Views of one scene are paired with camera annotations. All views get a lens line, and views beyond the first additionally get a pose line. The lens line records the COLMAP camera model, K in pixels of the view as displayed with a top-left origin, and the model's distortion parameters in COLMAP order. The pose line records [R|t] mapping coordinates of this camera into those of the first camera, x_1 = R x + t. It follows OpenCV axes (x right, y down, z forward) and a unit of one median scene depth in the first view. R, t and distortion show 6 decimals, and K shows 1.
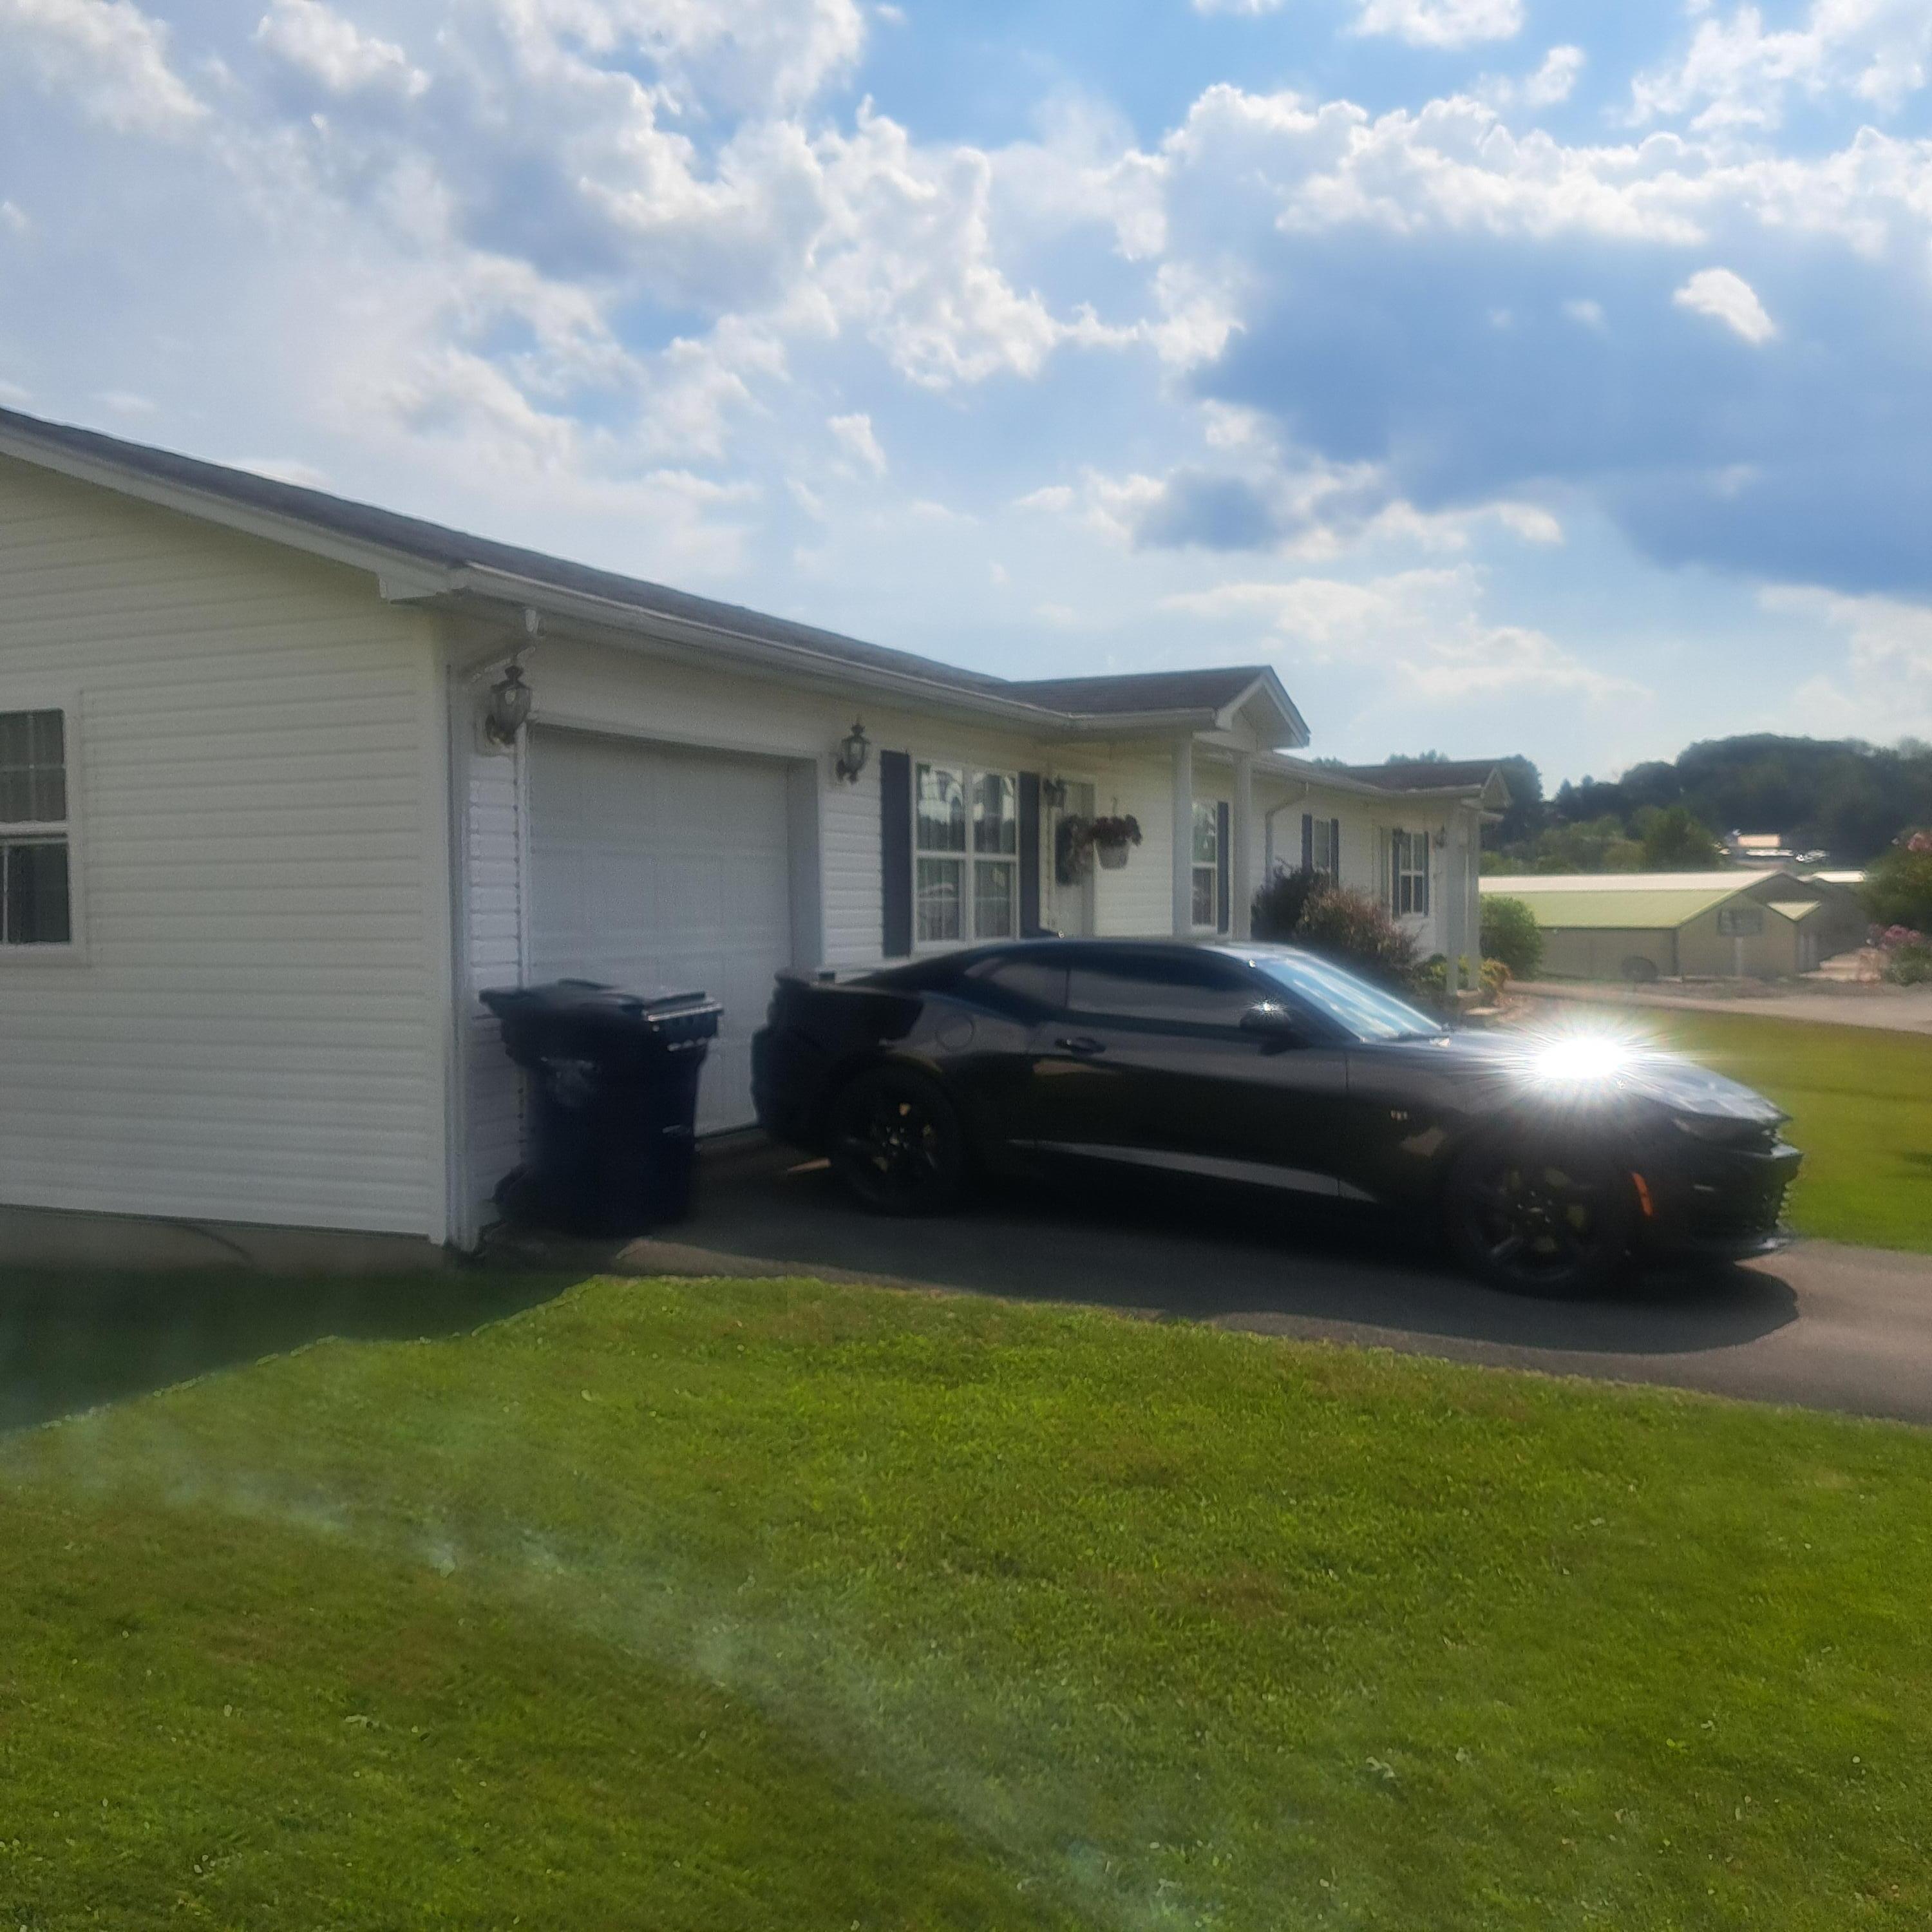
lens RADIAL K [[1932.1, 0, 963.8], [0, 1932.1, 1021.5], [0, 0, 1]] dist [0.091549, -0.024563]
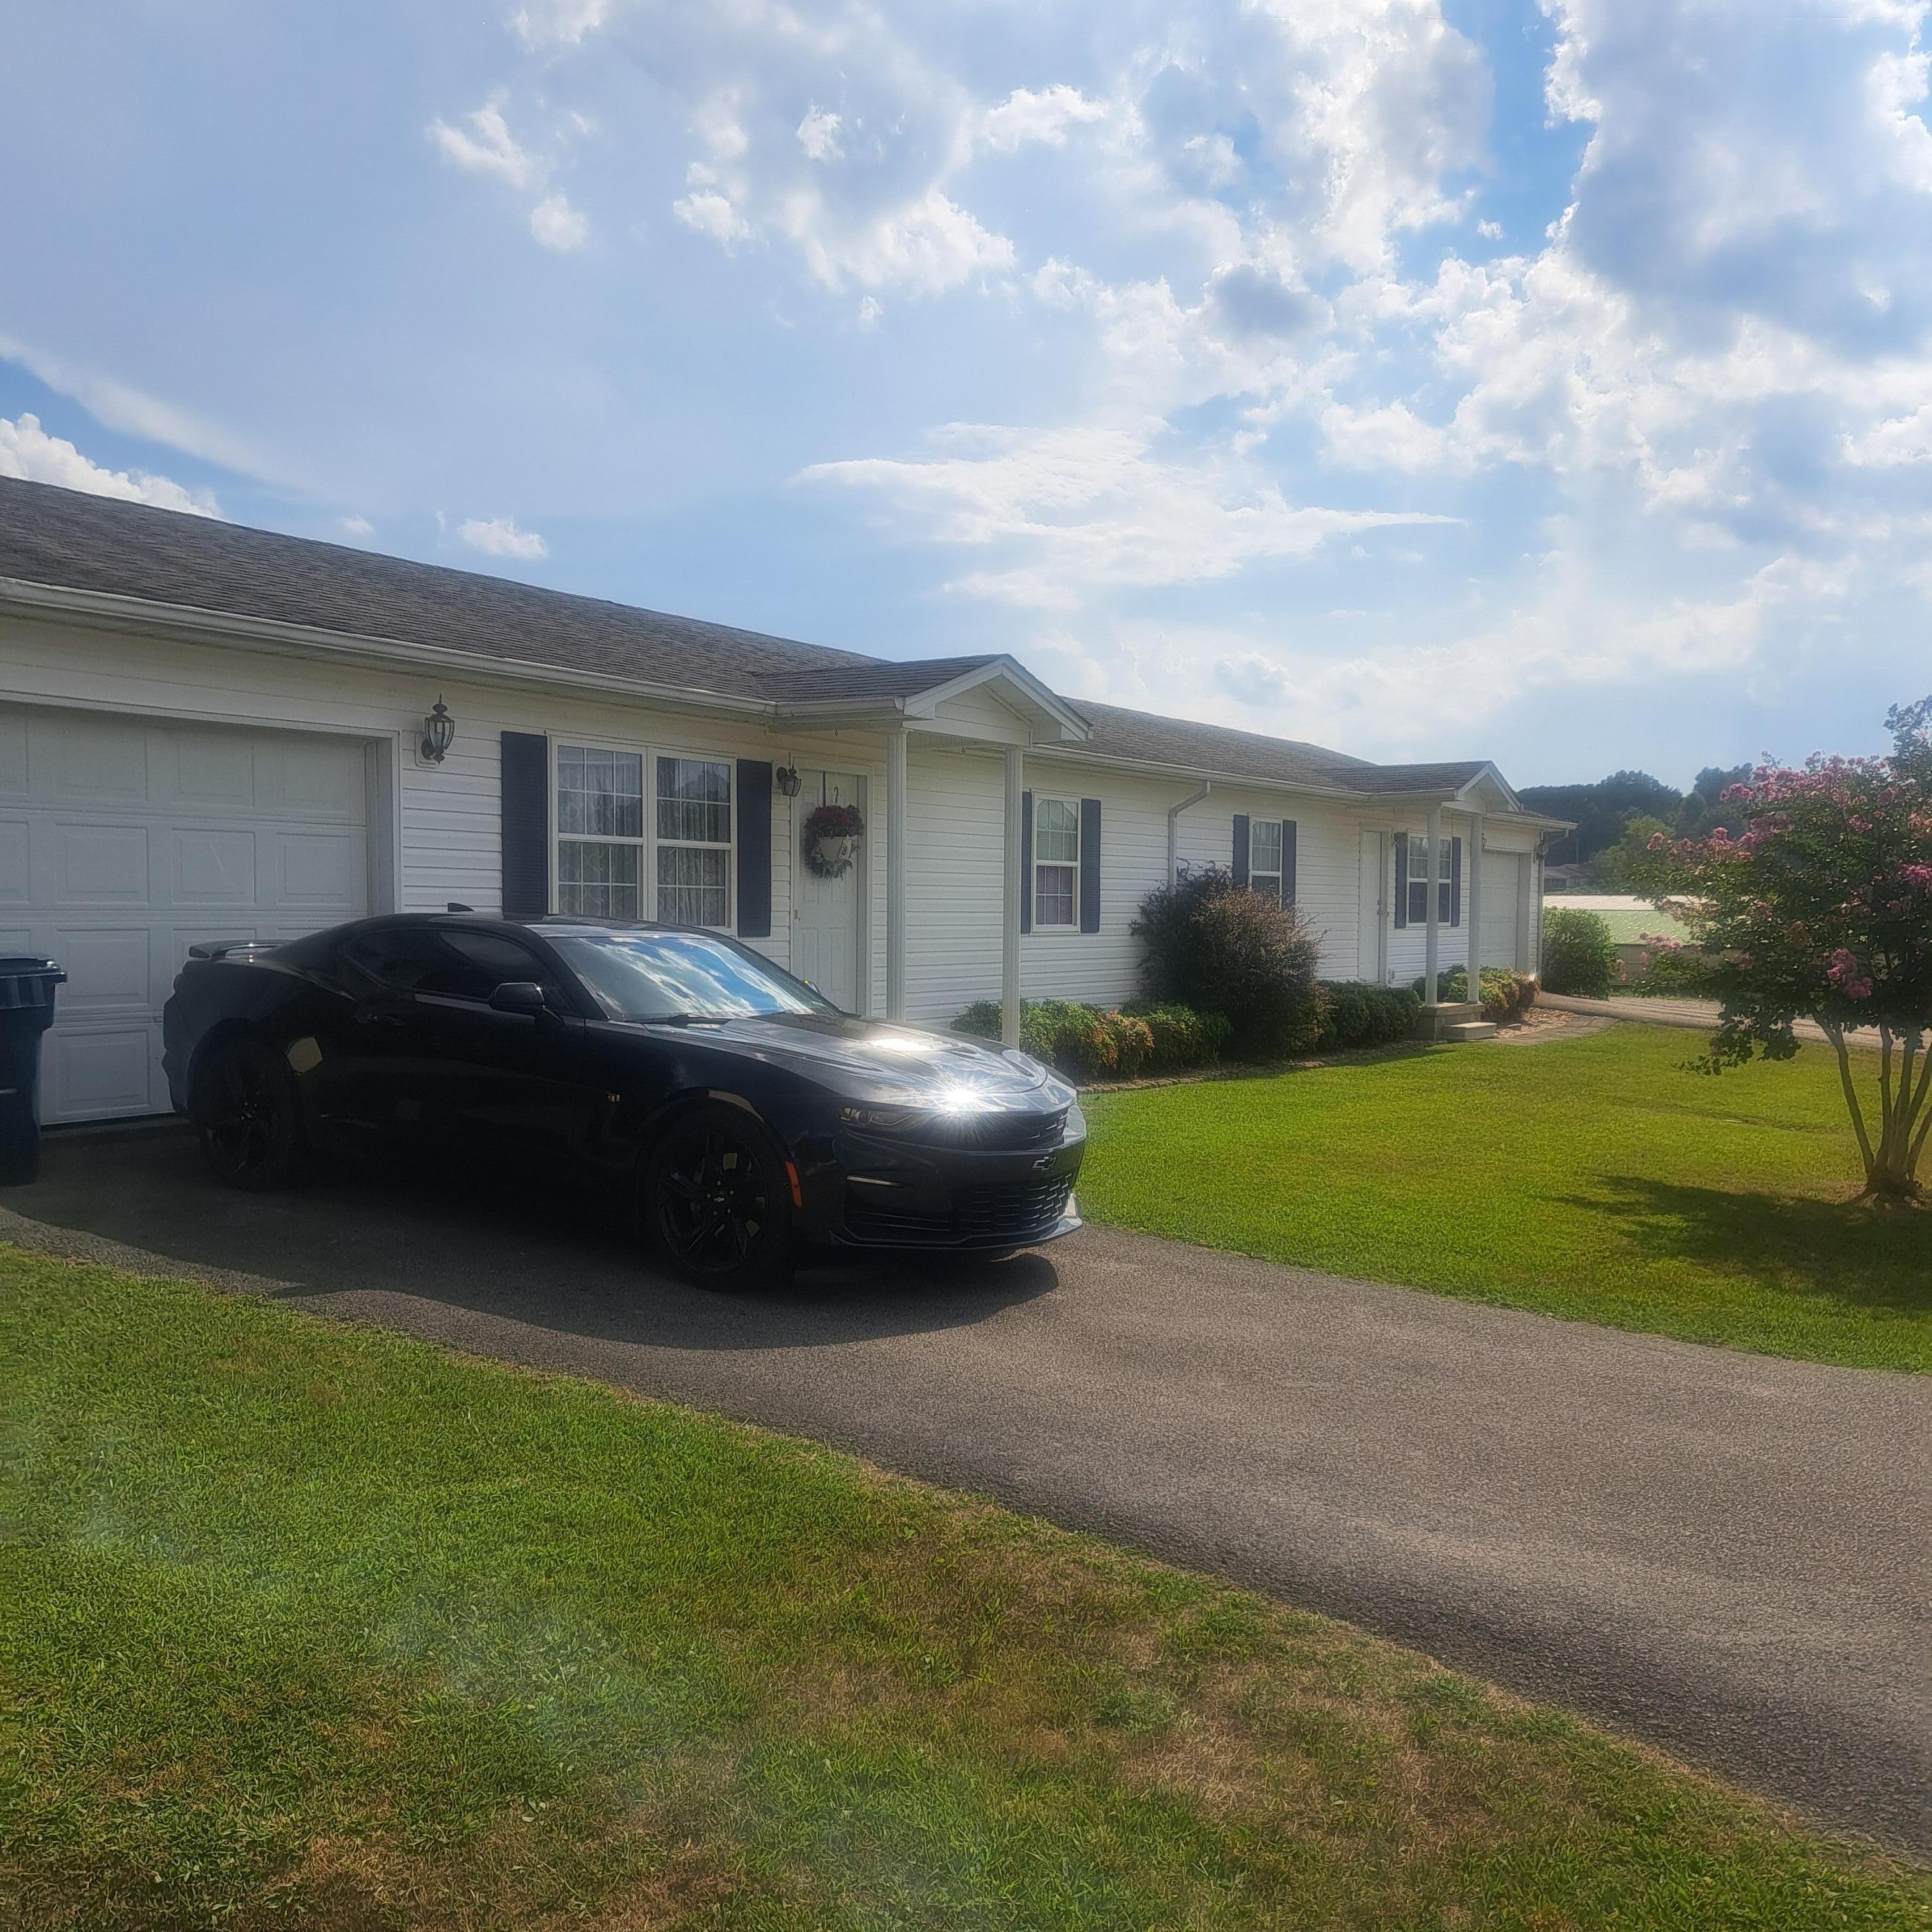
lens RADIAL K [[1928.3, 0, 966.0], [0, 1928.3, 966.0], [0, 0, 1]] dist [-0.009129, 0.454429]
pose [[0.992017, 0.015439, -0.125156, 0.338379], [-0.019850, 0.999222, -0.034073, 0.008711], [0.124533, 0.036285, 0.991552, 0.061040]]
